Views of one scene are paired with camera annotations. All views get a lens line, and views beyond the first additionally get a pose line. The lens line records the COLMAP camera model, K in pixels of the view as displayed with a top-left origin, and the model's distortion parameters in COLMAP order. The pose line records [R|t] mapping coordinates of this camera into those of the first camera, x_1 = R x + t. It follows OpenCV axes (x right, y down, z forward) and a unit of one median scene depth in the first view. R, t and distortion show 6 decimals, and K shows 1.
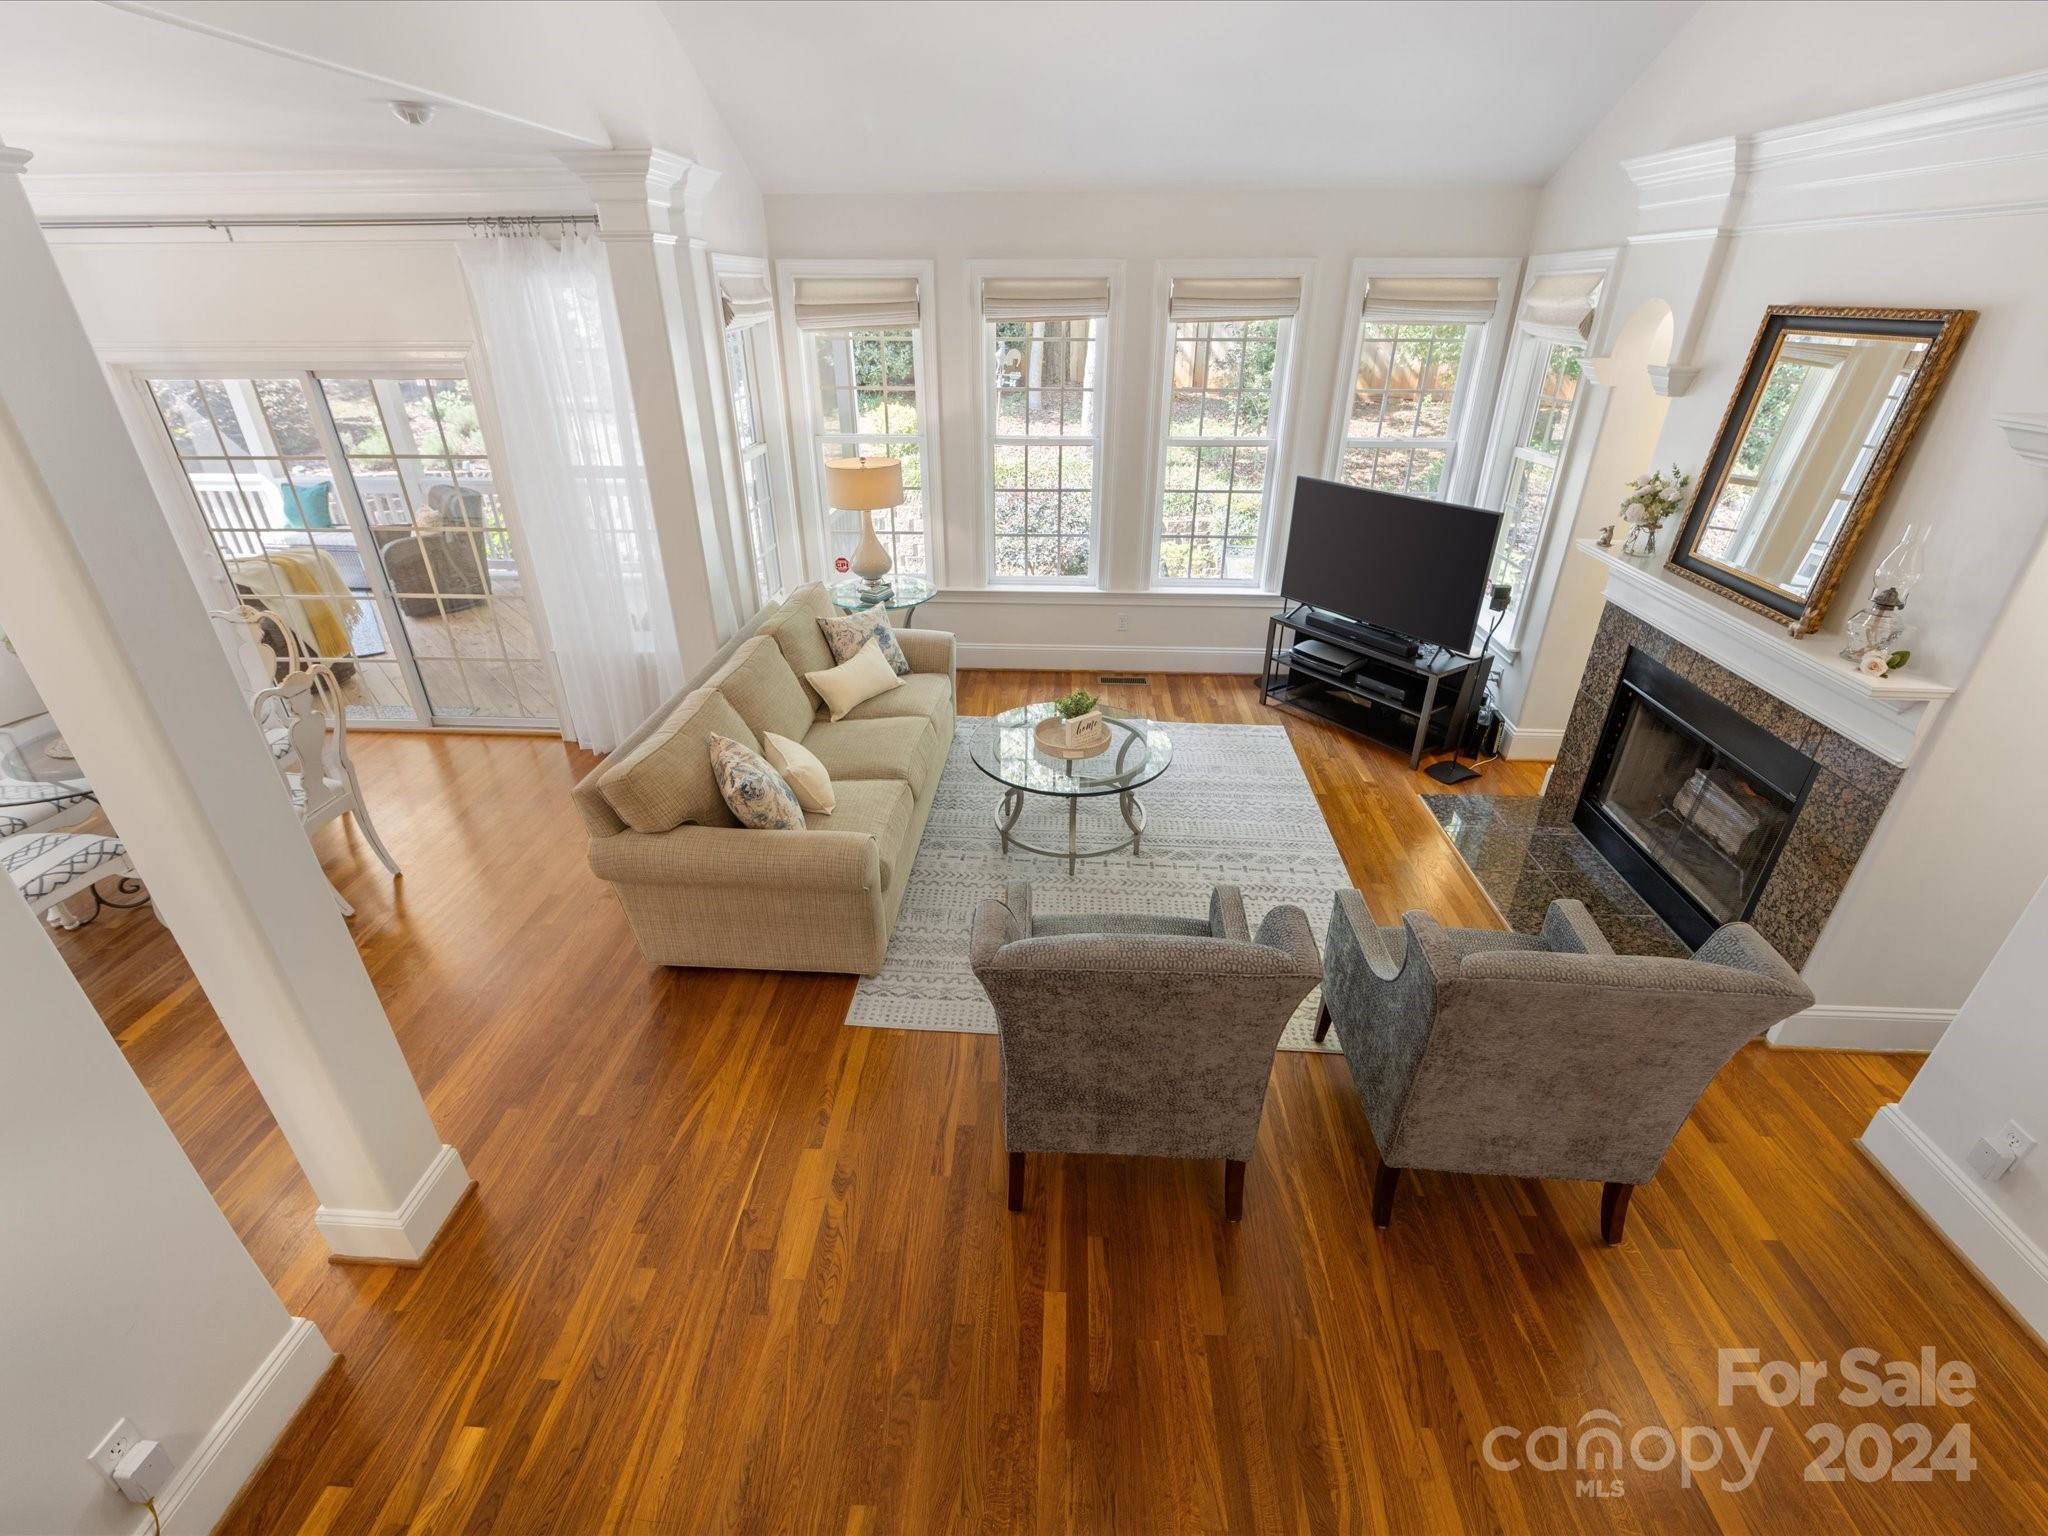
lens RADIAL K [[909.9, 0, 1034.0], [0, 909.9, 767.1], [0, 0, 1]] dist [-0.003418, 0.001117]
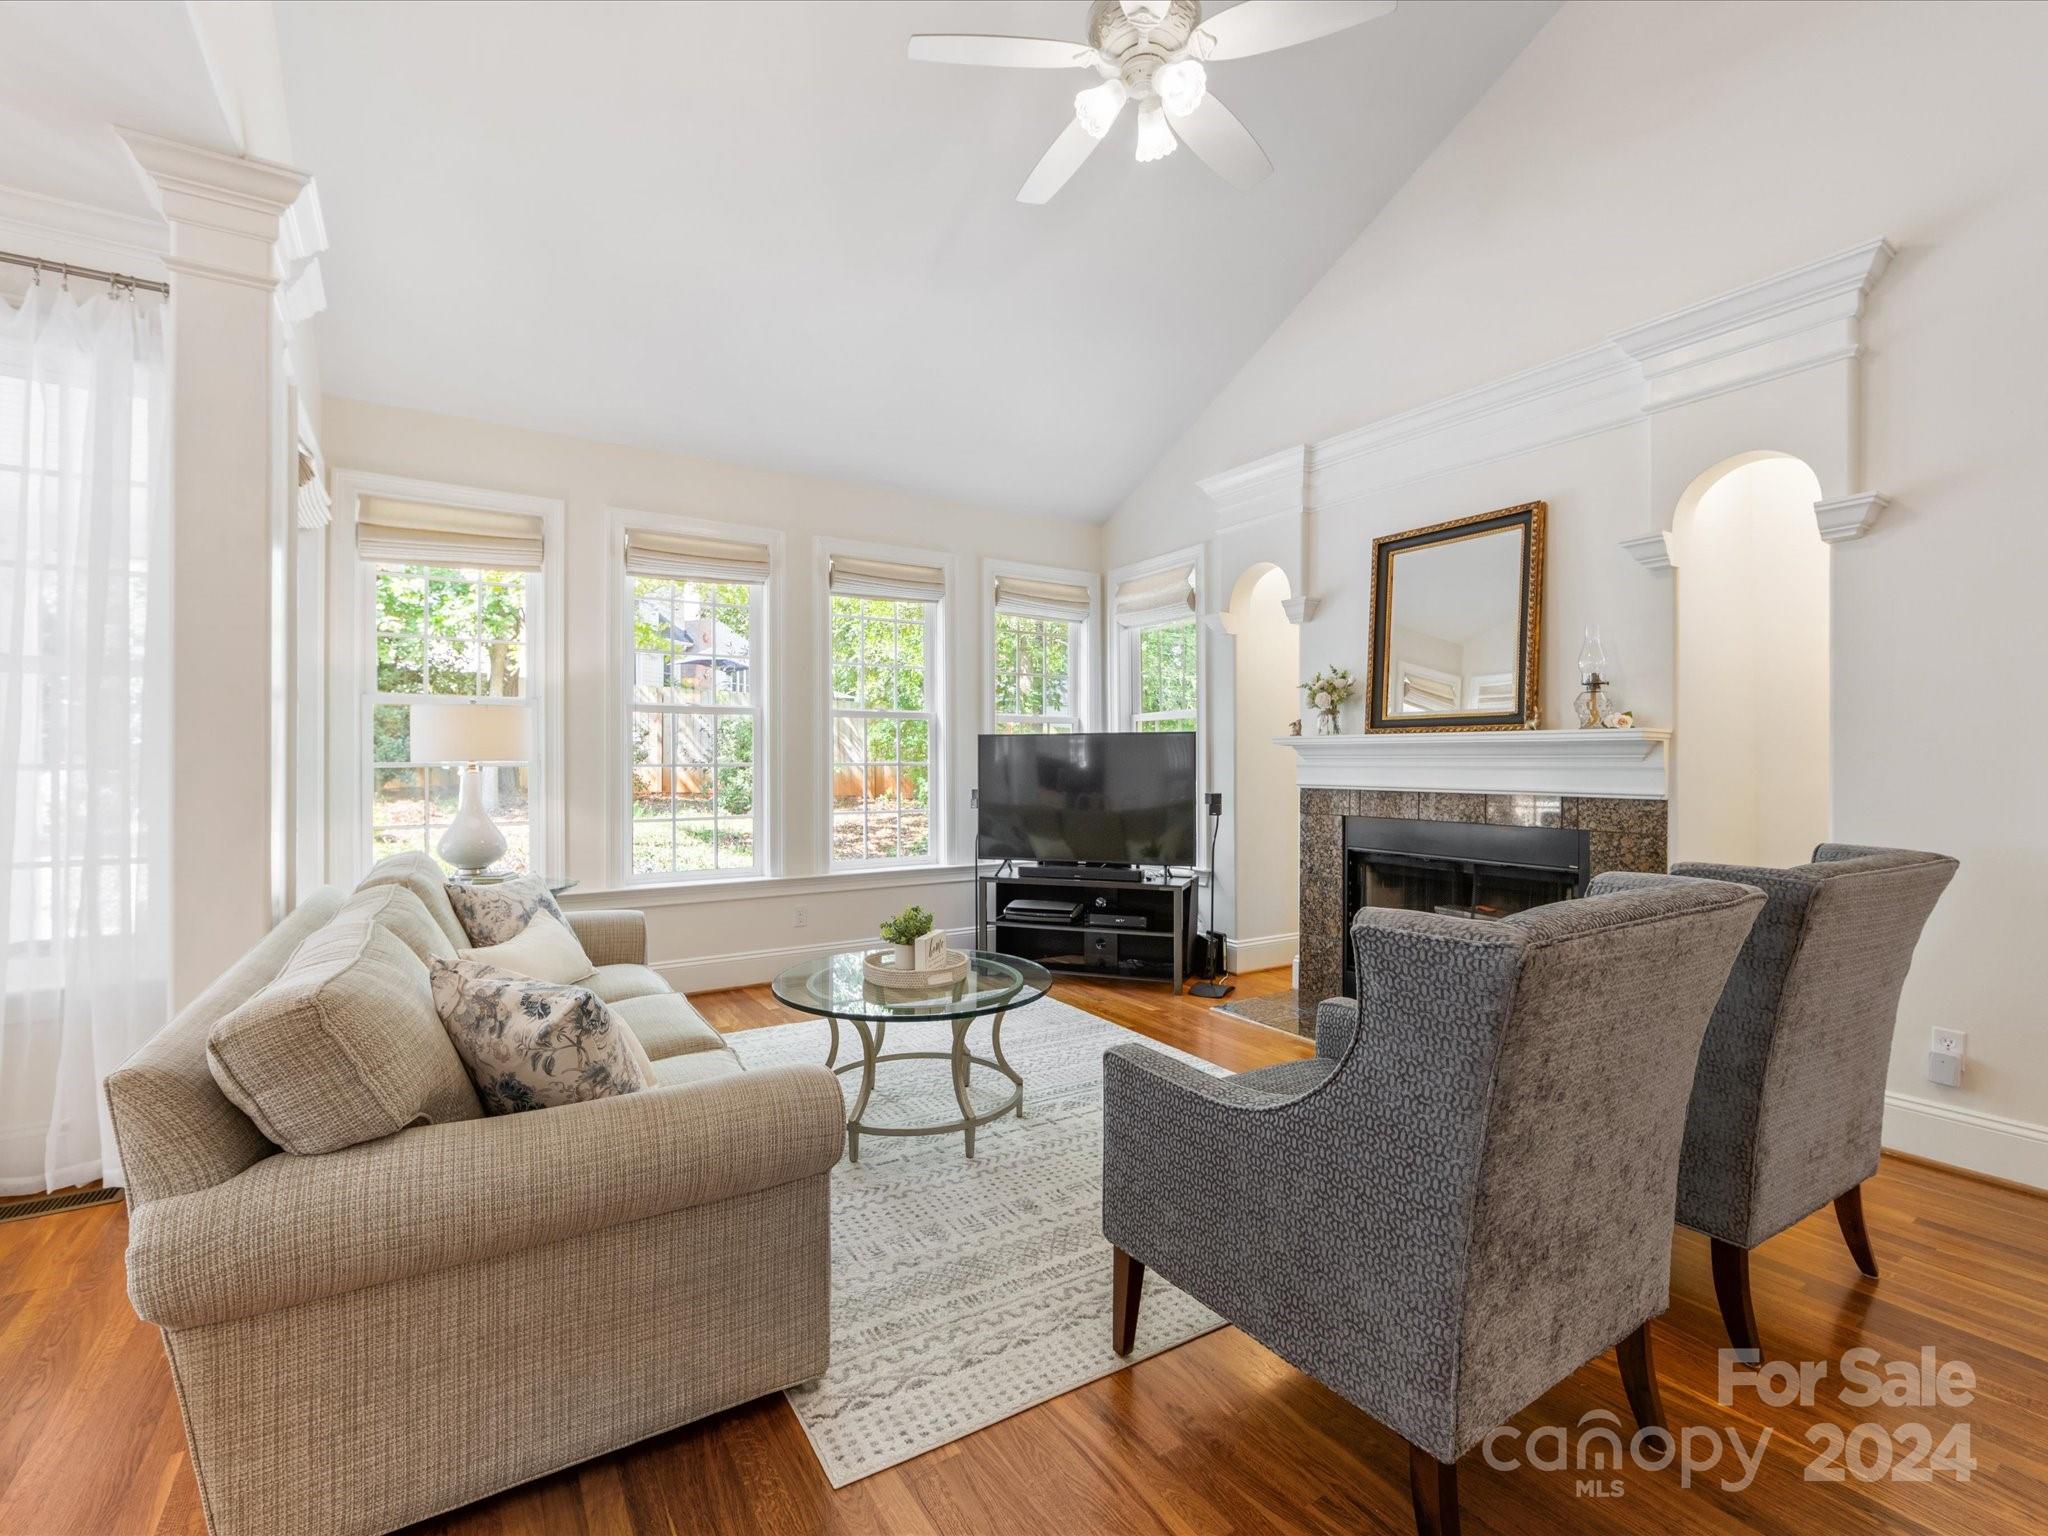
lens RADIAL K [[909.9, 0, 1016.9], [0, 909.9, 762.6], [0, 0, 1]] dist [-0.003418, 0.001117]
pose [[0.815959, -0.000803, 0.578110, -0.321417], [0.271351, 0.883529, -0.381765, 0.125731], [-0.510470, 0.468375, 0.721142, 0.351054]]
